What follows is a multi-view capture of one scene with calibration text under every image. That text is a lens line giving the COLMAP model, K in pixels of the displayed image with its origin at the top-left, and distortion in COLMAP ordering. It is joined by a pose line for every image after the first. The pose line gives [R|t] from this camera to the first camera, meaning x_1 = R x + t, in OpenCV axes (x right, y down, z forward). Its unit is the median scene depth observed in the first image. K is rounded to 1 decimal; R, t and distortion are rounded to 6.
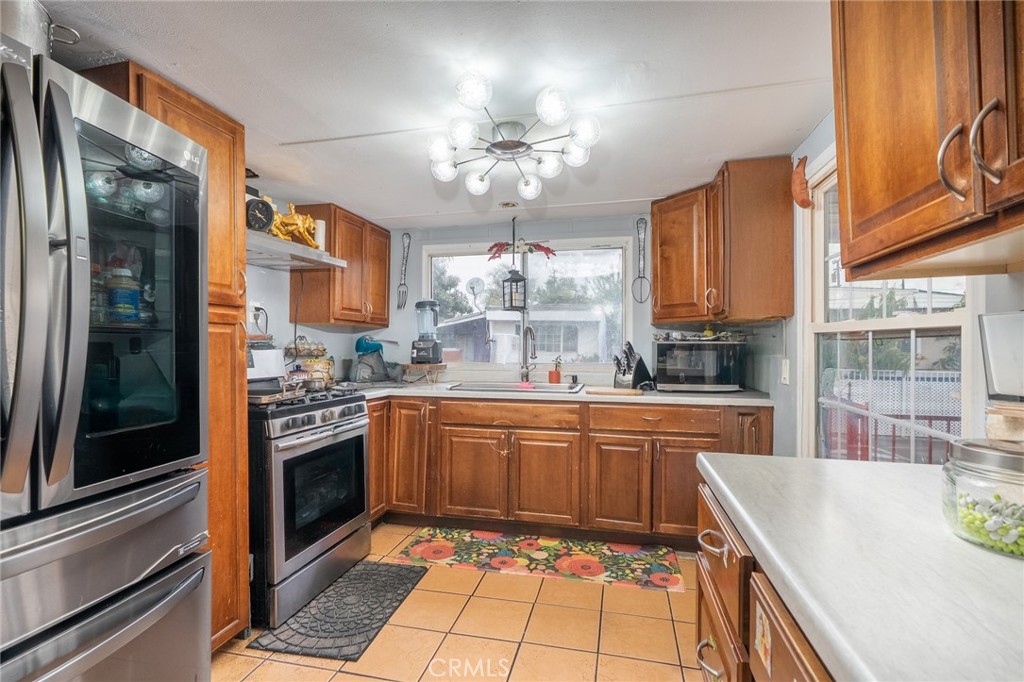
lens RADIAL K [[469.1, 0, 504.8], [0, 469.1, 345.3], [0, 0, 1]] dist [-0.007743, 0.000787]
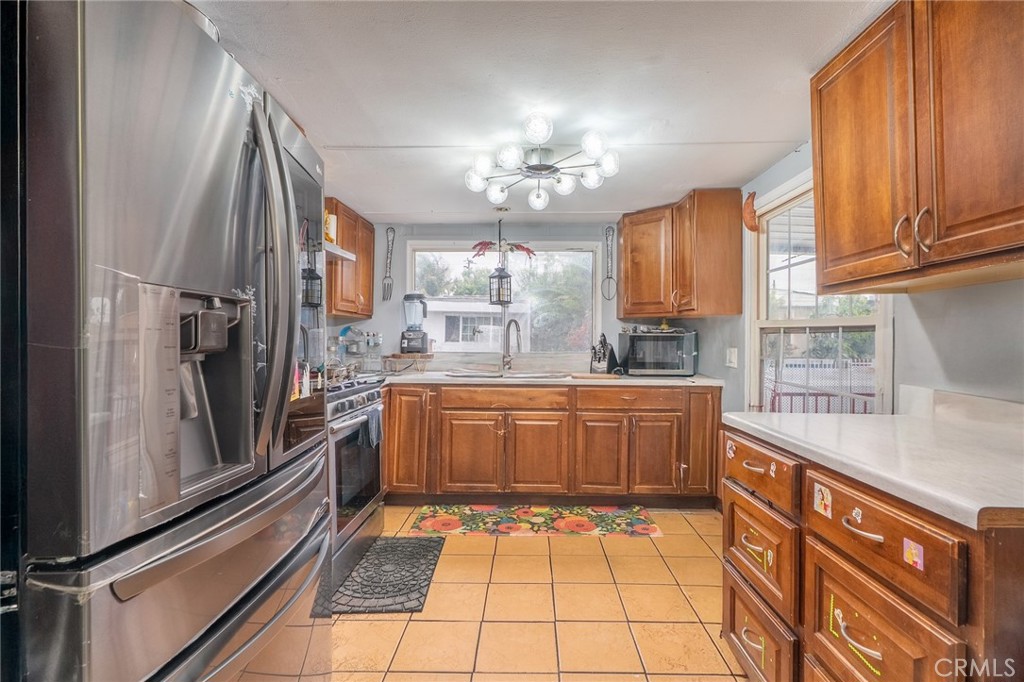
lens RADIAL K [[469.1, 0, 522.4], [0, 469.1, 337.9], [0, 0, 1]] dist [-0.007743, 0.000787]
pose [[0.977480, 0.003383, 0.211003, -0.201677], [-0.004160, 0.999986, 0.003238, 0.000297], [-0.210989, -0.004043, 0.977480, -0.107571]]
